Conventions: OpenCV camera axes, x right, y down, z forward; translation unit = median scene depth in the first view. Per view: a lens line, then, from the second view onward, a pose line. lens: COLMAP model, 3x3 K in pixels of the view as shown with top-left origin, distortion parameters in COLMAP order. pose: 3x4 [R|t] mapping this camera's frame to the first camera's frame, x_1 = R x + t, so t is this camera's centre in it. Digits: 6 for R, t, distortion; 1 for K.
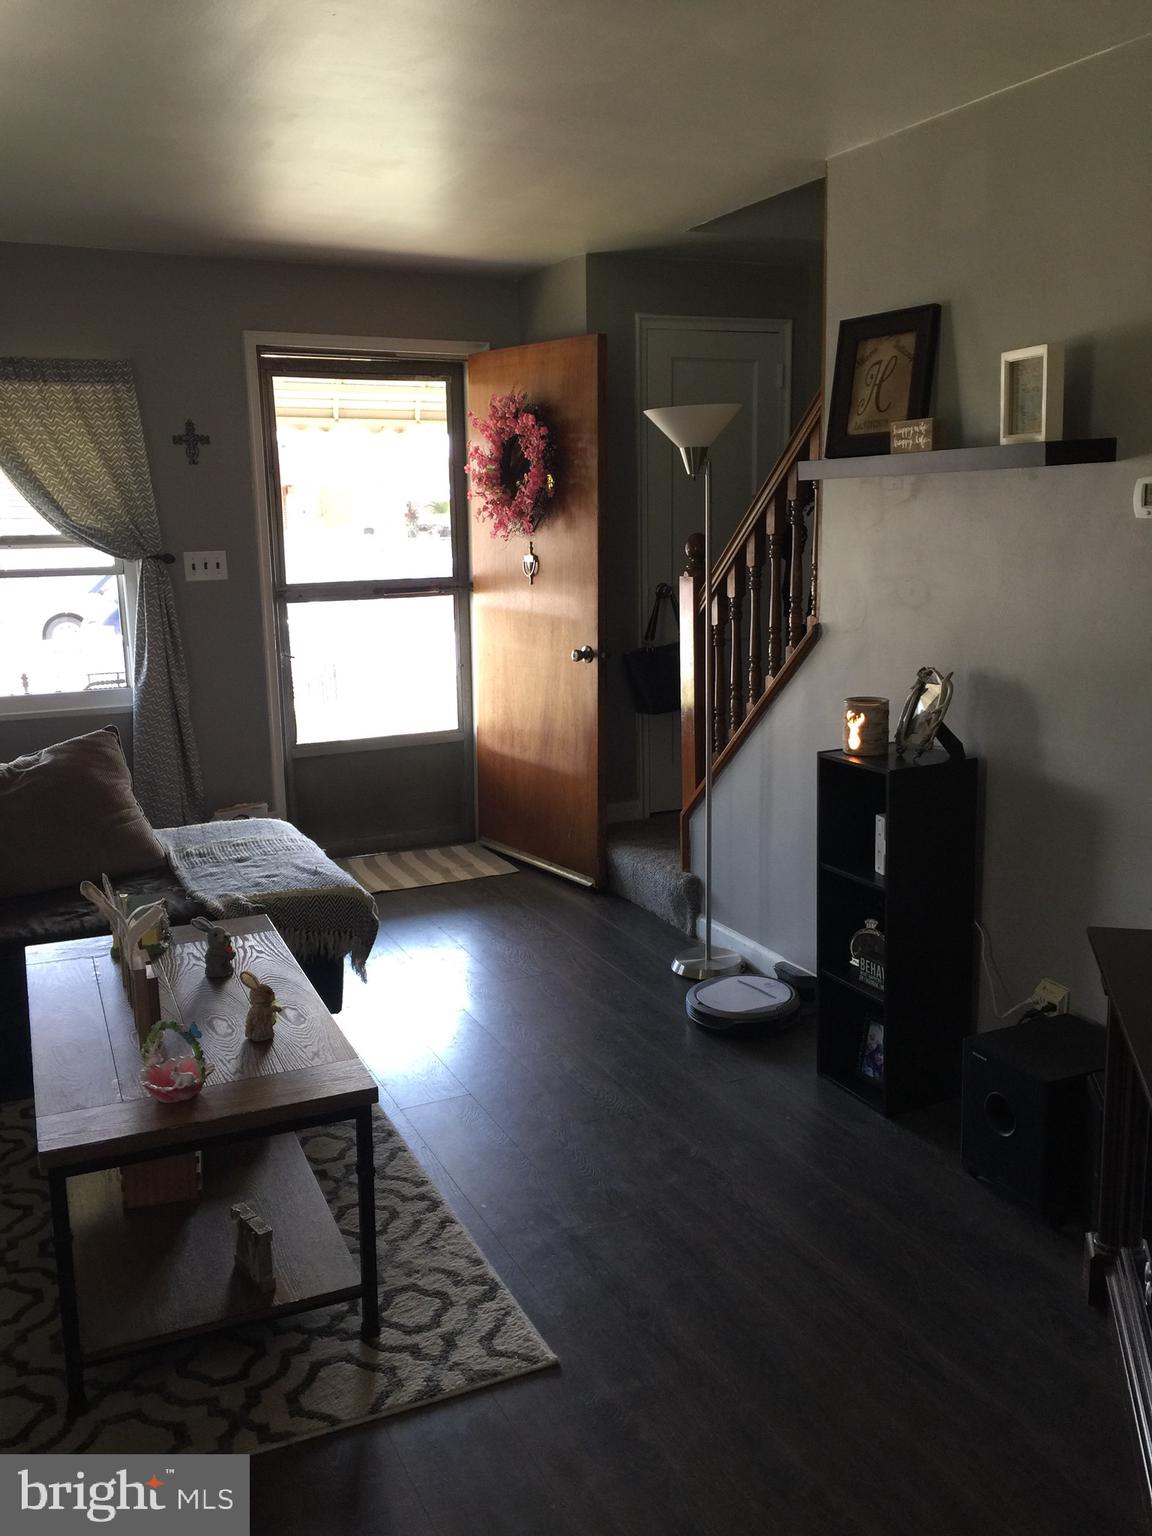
lens RADIAL K [[1276.0, 0, 576.0], [0, 1276.0, 768.0], [0, 0, 1]] dist [0.079442, -0.112012]
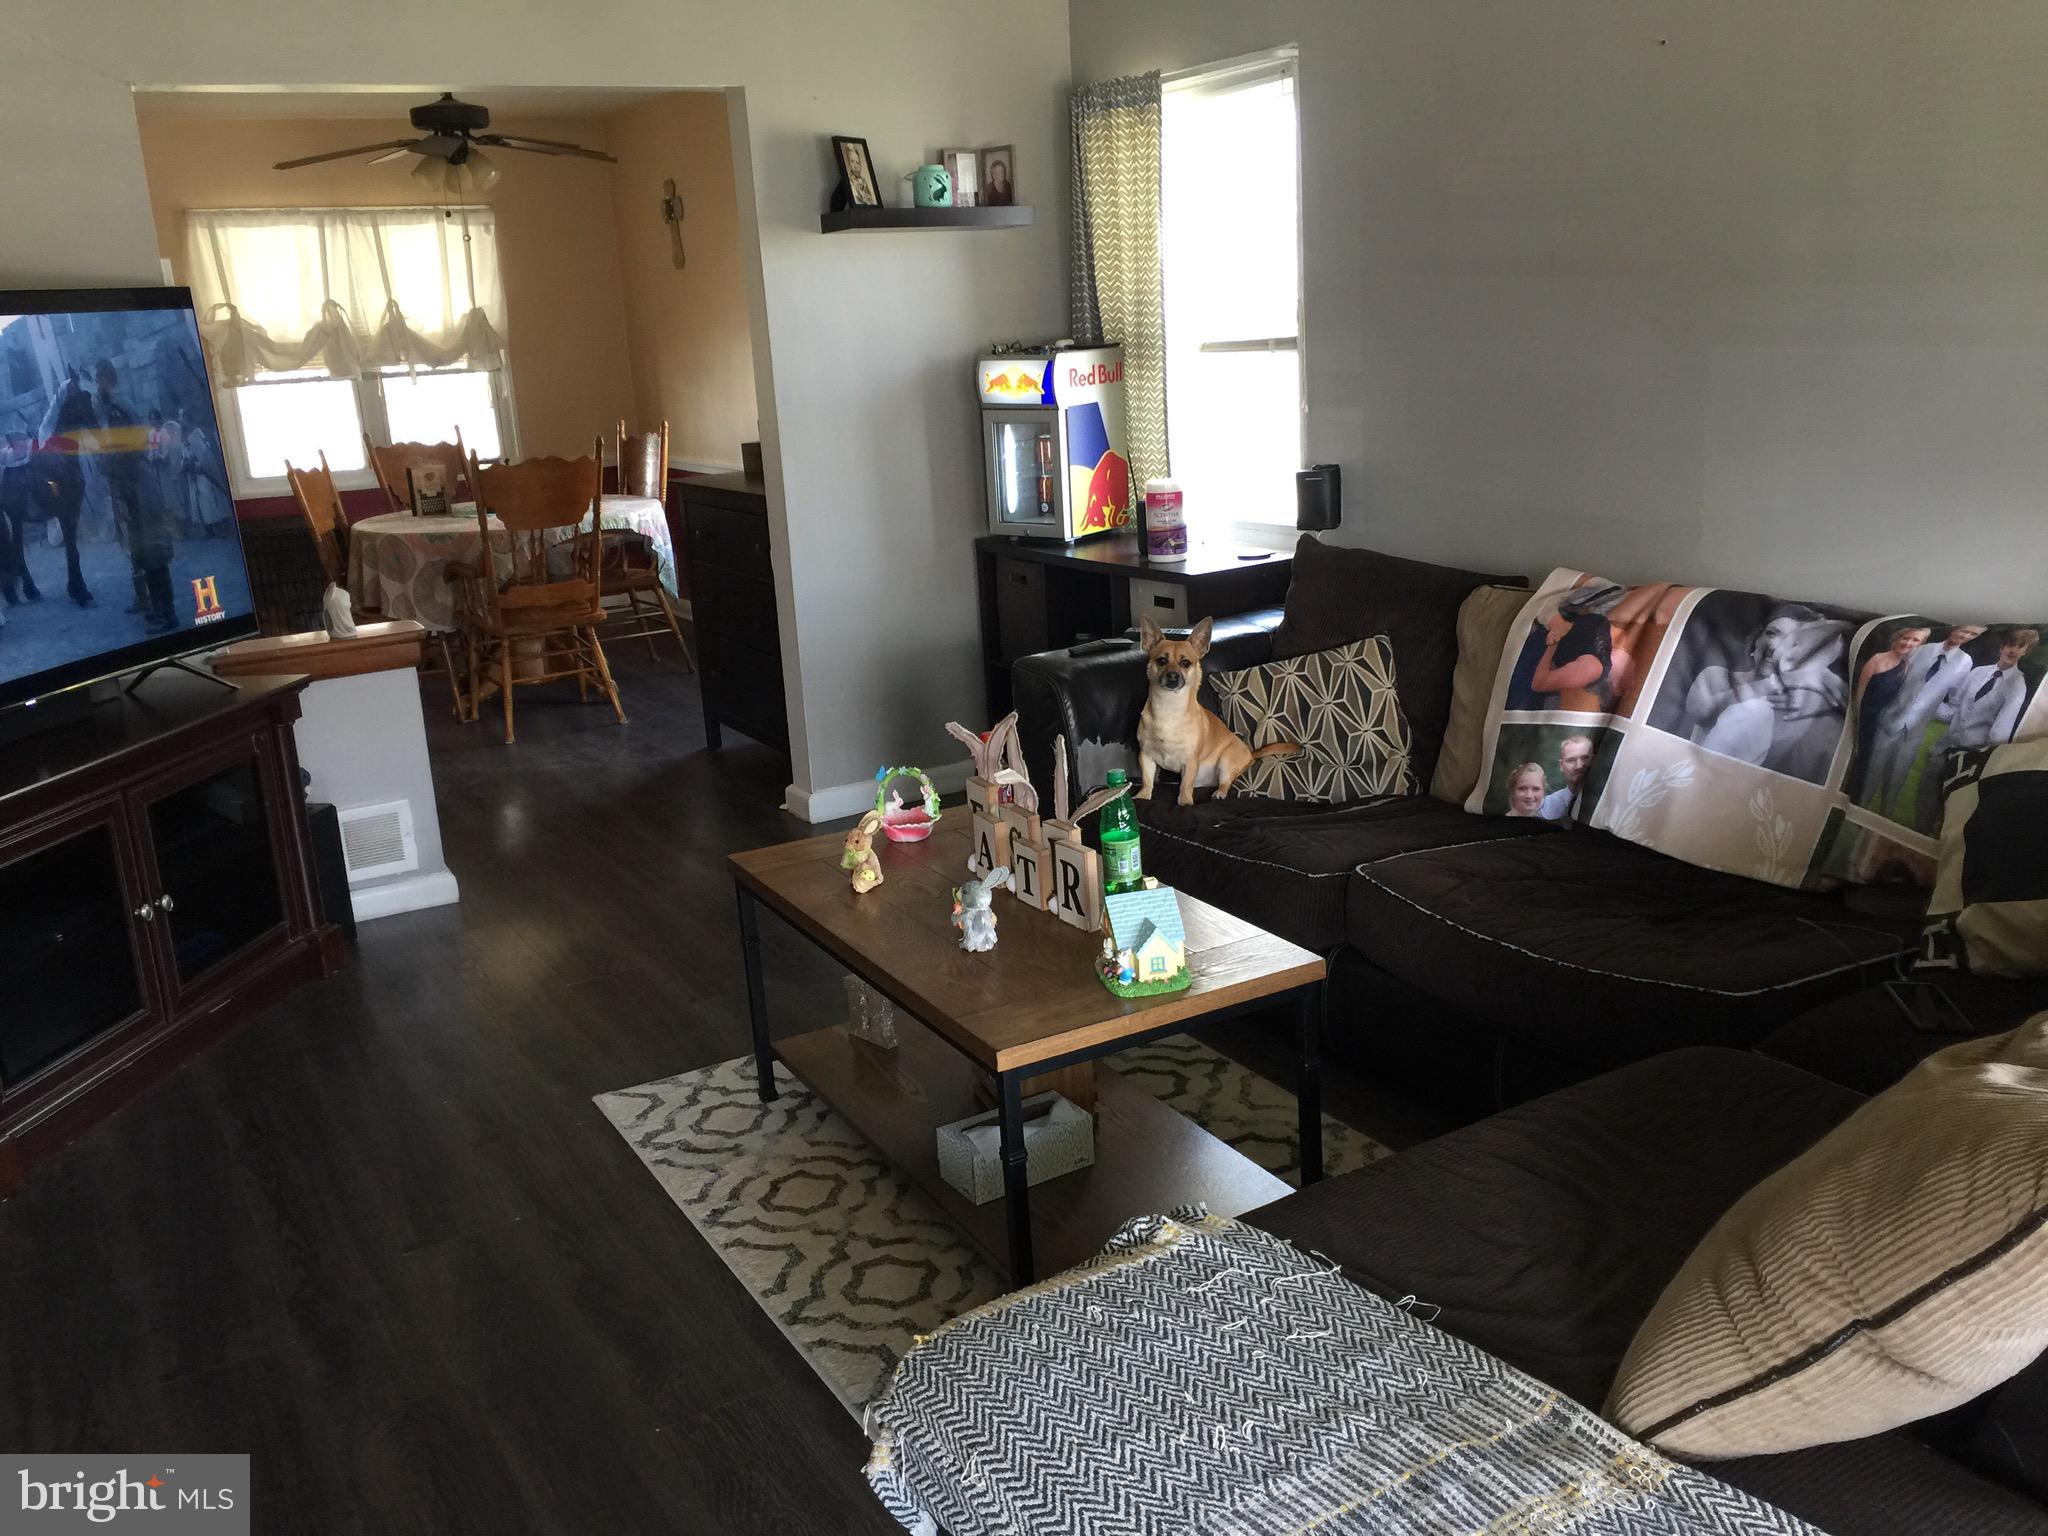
lens RADIAL K [[1683.9, 0, 1009.2], [0, 1683.9, 754.0], [0, 0, 1]] dist [0.076306, -0.095880]
pose [[-0.993548, 0.085049, -0.075029, -0.138266], [0.043451, 0.896522, 0.440864, -0.204407], [0.104761, 0.434759, -0.894433, 1.074794]]
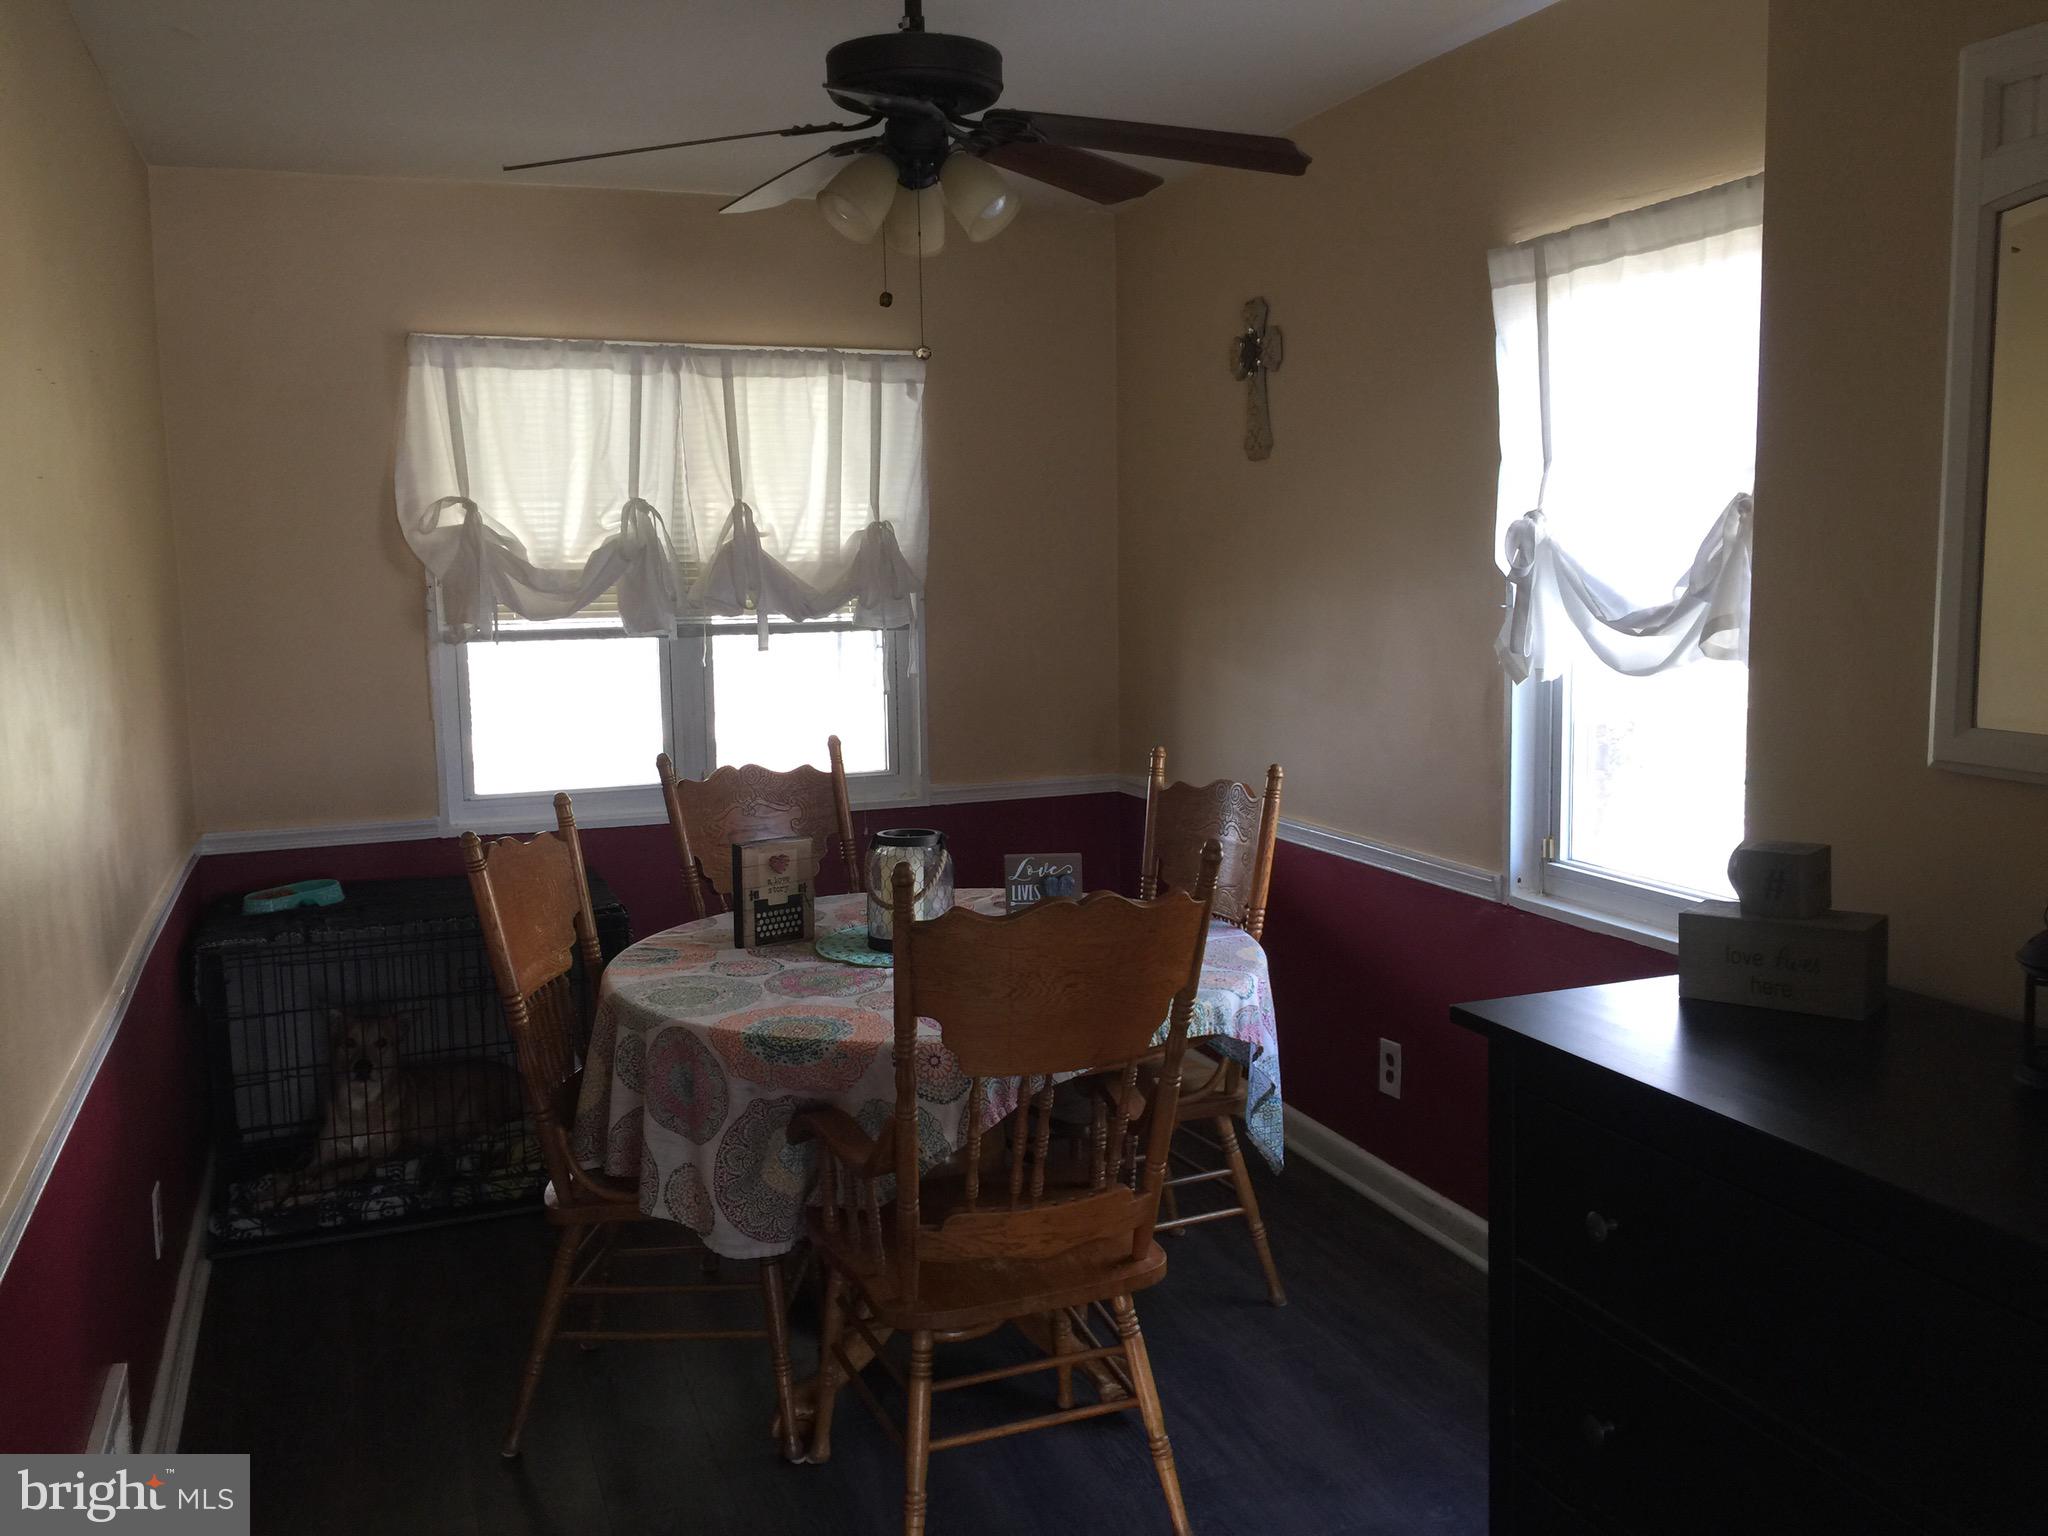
lens RADIAL K [[1683.9, 0, 1009.2], [0, 1683.9, 754.0], [0, 0, 1]] dist [0.076306, -0.095880]
pose [[-0.996043, 0.015143, 0.087568, 0.071854], [0.041637, 0.950052, 0.309303, -0.044744], [-0.078510, 0.311725, -0.946923, 0.243209]]
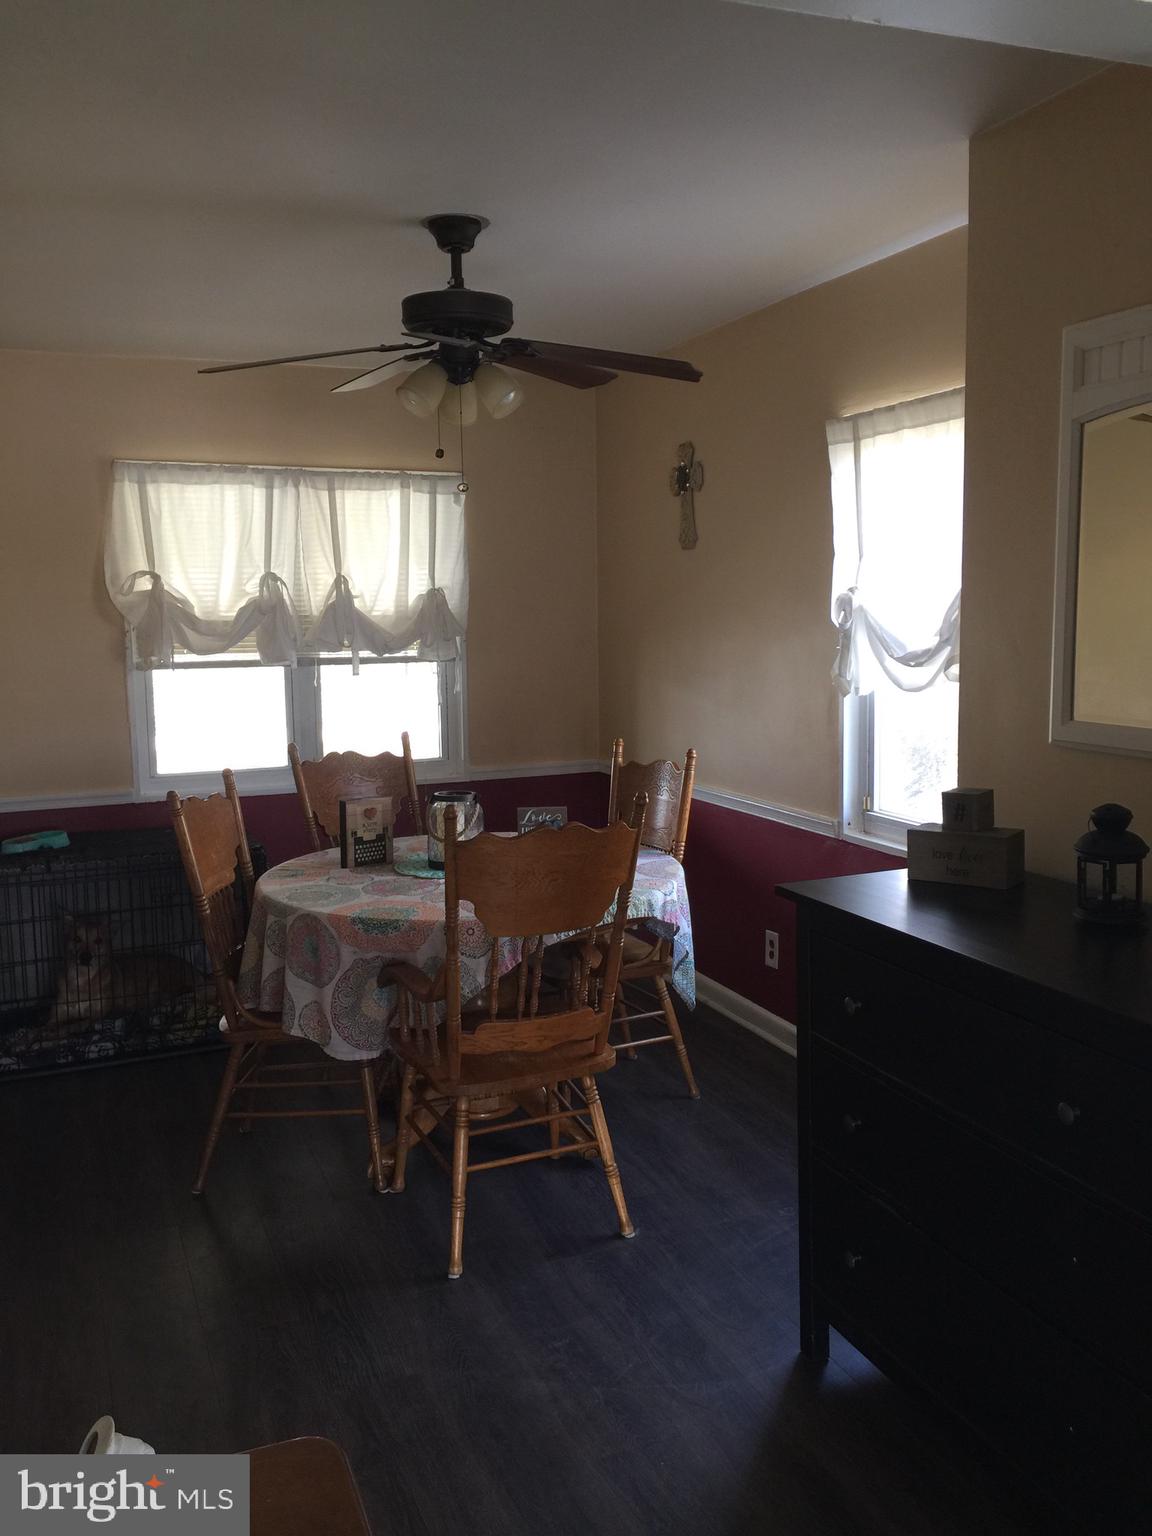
lens RADIAL K [[1262.9, 0, 586.6], [0, 1262.9, 748.0], [0, 0, 1]] dist [0.076306, -0.095880]
pose [[-0.998850, 0.016581, 0.044995, 0.054778], [0.029588, 0.951514, 0.306179, -0.071022], [-0.037736, 0.307158, -0.950910, 0.347532]]
